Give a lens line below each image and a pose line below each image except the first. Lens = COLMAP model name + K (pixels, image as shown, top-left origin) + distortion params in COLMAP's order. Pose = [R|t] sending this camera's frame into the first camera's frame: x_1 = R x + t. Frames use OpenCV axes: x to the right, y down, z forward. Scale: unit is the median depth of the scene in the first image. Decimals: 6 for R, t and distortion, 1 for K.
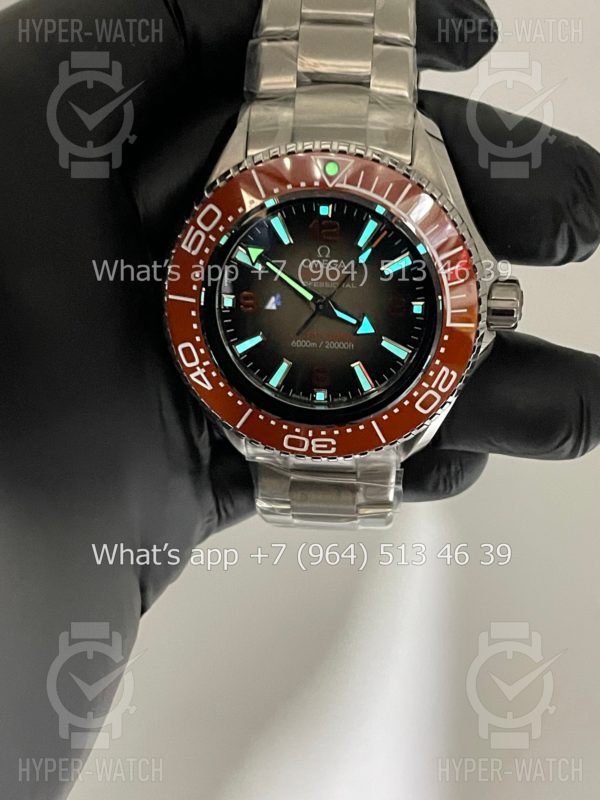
lens RADIAL K [[1170.5, 0, 300.0], [0, 1170.5, 400.0], [0, 0, 1]] dist [0.031883, 0.000728]
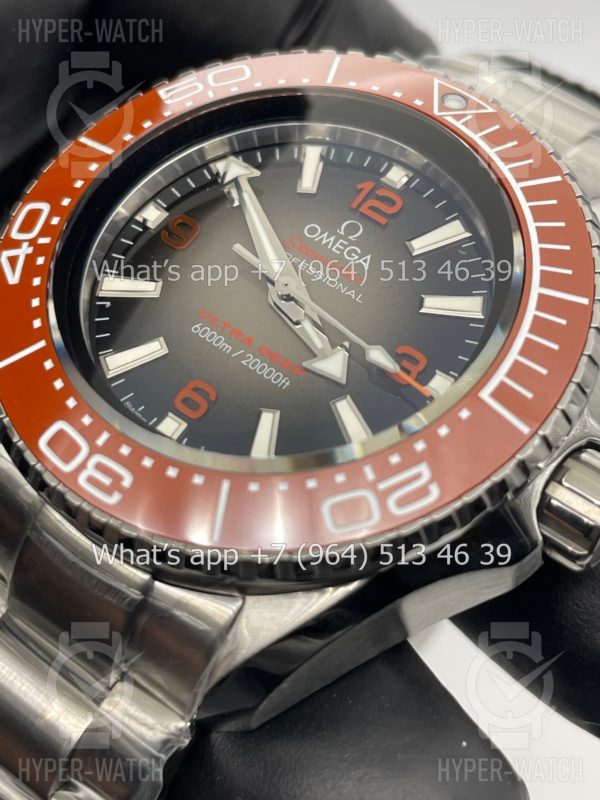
lens RADIAL K [[1285.9, 0, 300.0], [0, 1285.9, 400.0], [0, 0, 1]] dist [0.039297, 0.014727]
pose [[0.797846, 0.519896, -0.305205, 0.220917], [-0.581061, 0.528256, -0.619123, 0.293298], [-0.160653, 0.671307, 0.723559, 0.619654]]
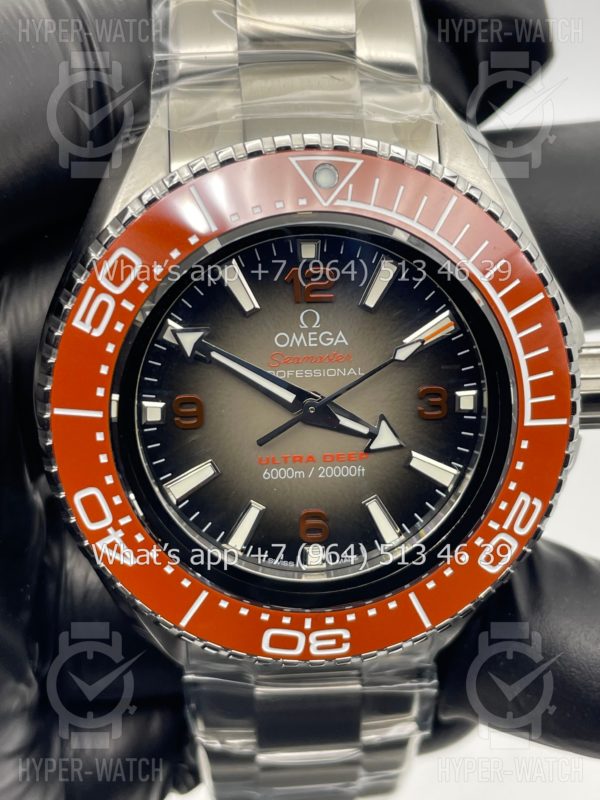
lens RADIAL K [[1257.5, 0, 300.0], [0, 1257.5, 400.0], [0, 0, 1]] dist [0.182832, 0.048896]
pose [[0.983348, -0.069997, 0.167714, -0.096201], [0.087851, 0.990948, -0.101514, -0.019403], [-0.159090, 0.114558, 0.980595, 0.362927]]
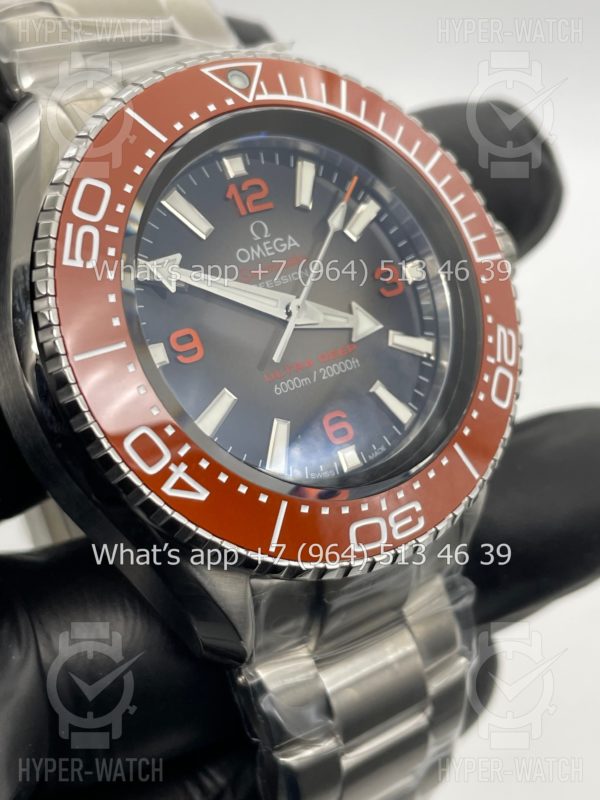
lens RADIAL K [[1257.5, 0, 300.0], [0, 1257.5, 400.0], [0, 0, 1]] dist [0.182832, 0.048896]
pose [[0.758514, -0.286753, 0.585174, -0.373994], [0.523174, 0.803341, -0.284487, 0.143584], [-0.388517, 0.521935, 0.759367, 0.528142]]
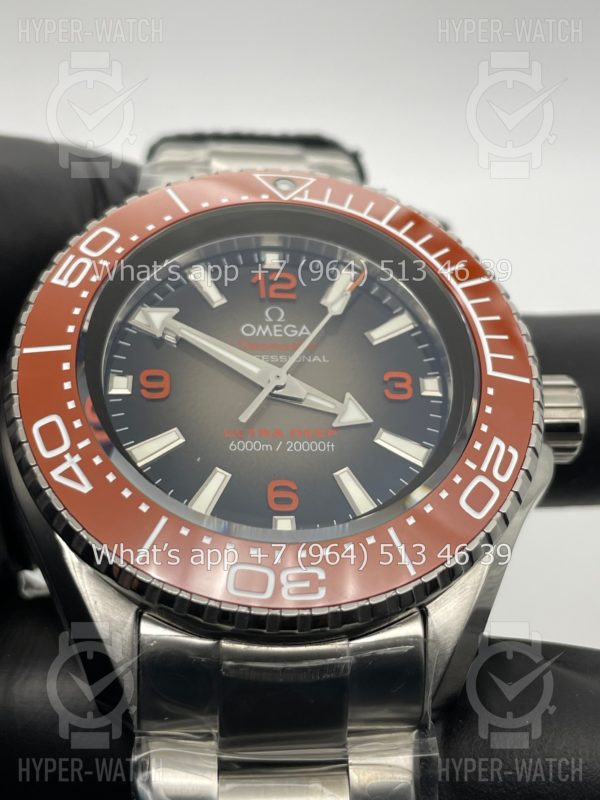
lens RADIAL K [[1257.5, 0, 300.0], [0, 1257.5, 400.0], [0, 0, 1]] dist [0.182832, 0.048896]
pose [[0.981300, 0.041666, 0.187920, -0.093440], [0.116644, 0.647885, -0.752755, 0.422066], [-0.153115, 0.760598, 0.630909, 0.590111]]
